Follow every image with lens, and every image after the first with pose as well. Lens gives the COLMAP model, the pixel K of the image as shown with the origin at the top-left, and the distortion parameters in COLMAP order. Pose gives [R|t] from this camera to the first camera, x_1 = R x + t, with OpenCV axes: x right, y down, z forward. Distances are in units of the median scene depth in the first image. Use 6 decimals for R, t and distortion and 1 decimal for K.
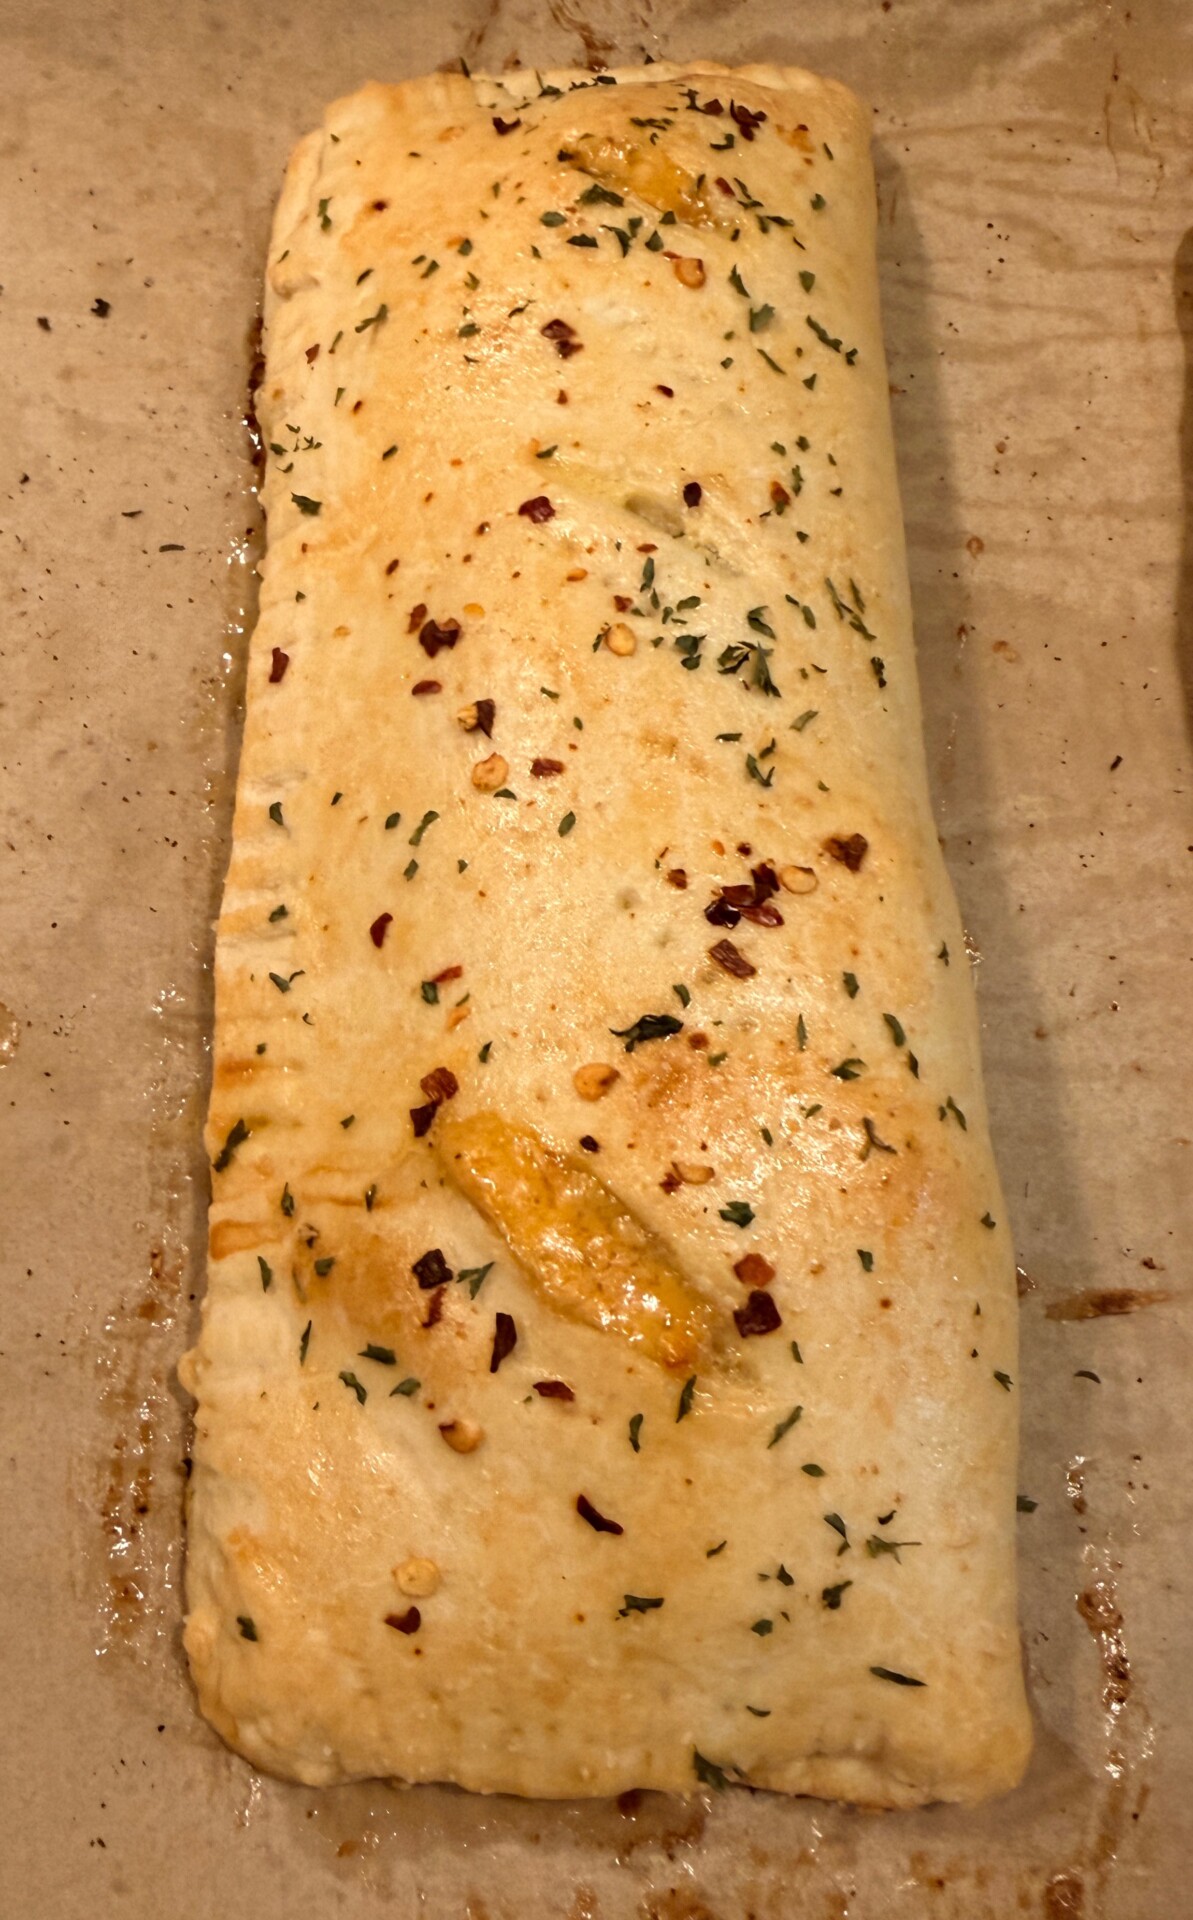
lens RADIAL K [[1711.7, 0, 596.3], [0, 1711.7, 731.7], [0, 0, 1]] dist [0.007213, 0.014352]
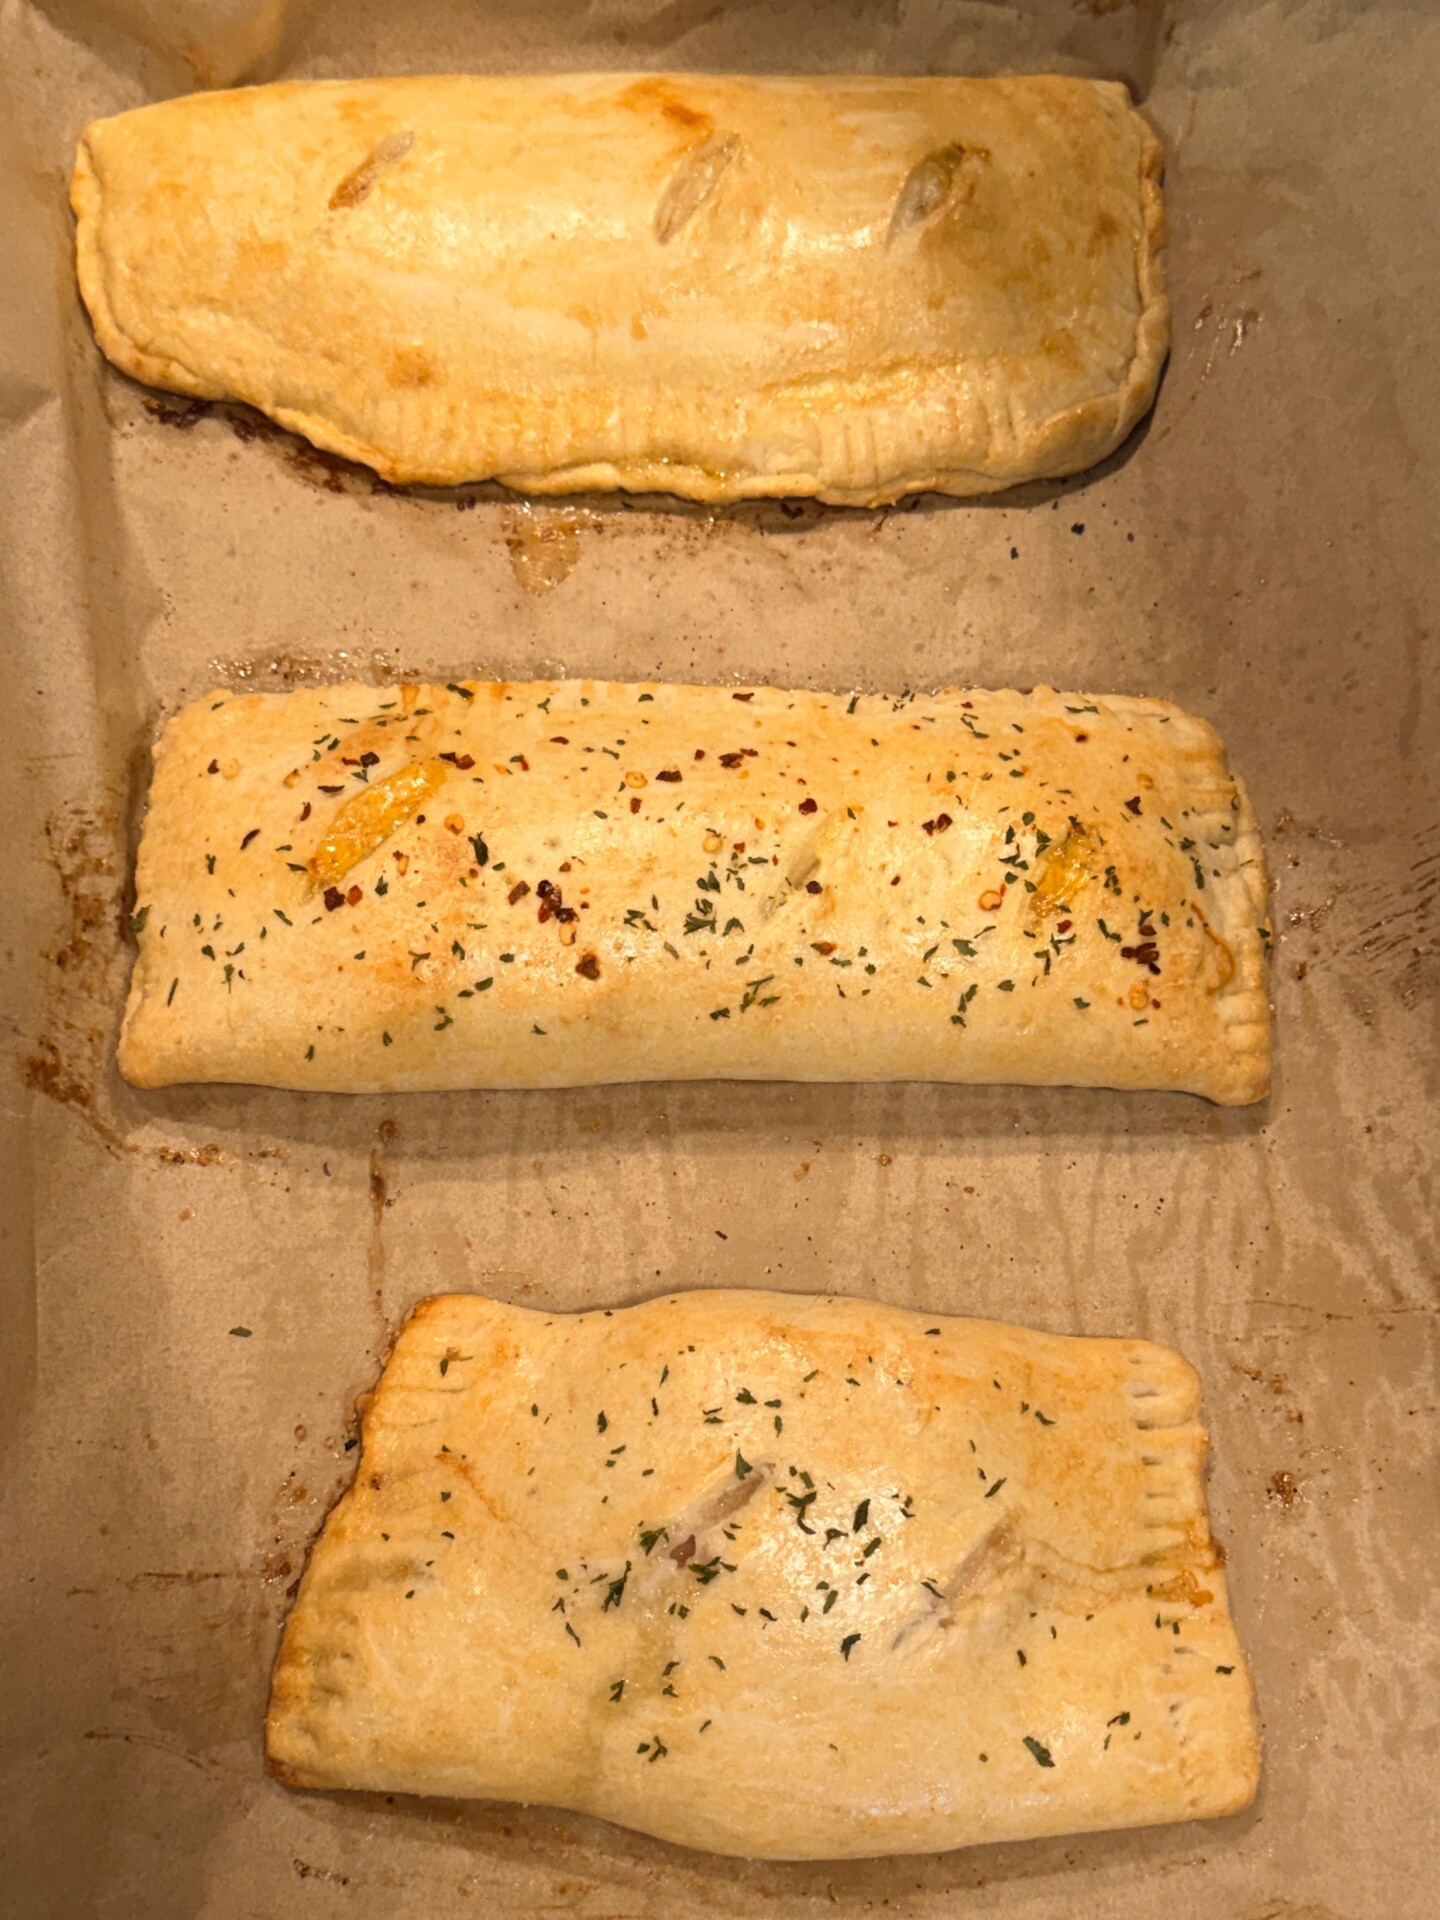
lens RADIAL K [[1956.8, 0, 720.0], [0, 1956.8, 960.0], [0, 0, 1]] dist [0.121552, -0.000900]
pose [[0.017293, 0.952937, -0.302676, 0.745772], [-0.944878, 0.114569, 0.306724, -0.671615], [0.326966, 0.280688, 0.902390, -0.773921]]
